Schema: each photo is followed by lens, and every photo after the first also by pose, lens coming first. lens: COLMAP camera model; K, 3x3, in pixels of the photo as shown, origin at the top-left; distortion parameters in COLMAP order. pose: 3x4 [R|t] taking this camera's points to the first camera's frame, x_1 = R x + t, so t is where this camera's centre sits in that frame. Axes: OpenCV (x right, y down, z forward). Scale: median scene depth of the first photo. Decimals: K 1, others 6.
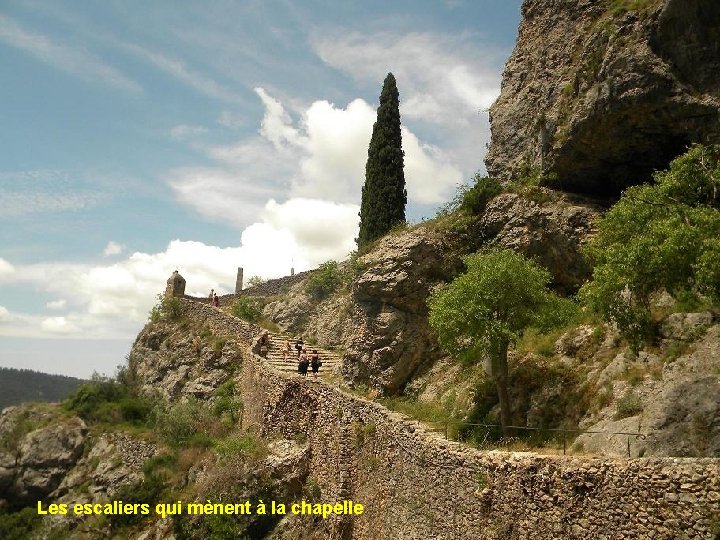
lens RADIAL K [[593.1, 0, 360.0], [0, 593.1, 270.0], [0, 0, 1]] dist [-0.186785, 0.151356]
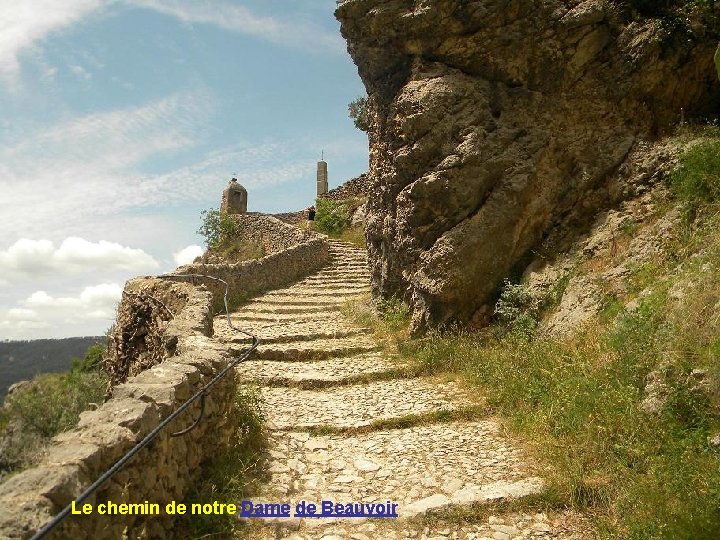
lens RADIAL K [[593.1, 0, 360.0], [0, 593.1, 270.0], [0, 0, 1]] dist [-0.186785, 0.151356]
pose [[0.936207, -0.093770, -0.338710, 0.112414], [0.126537, 0.989051, 0.075938, 0.148903], [0.327881, -0.113953, 0.937821, 0.666750]]
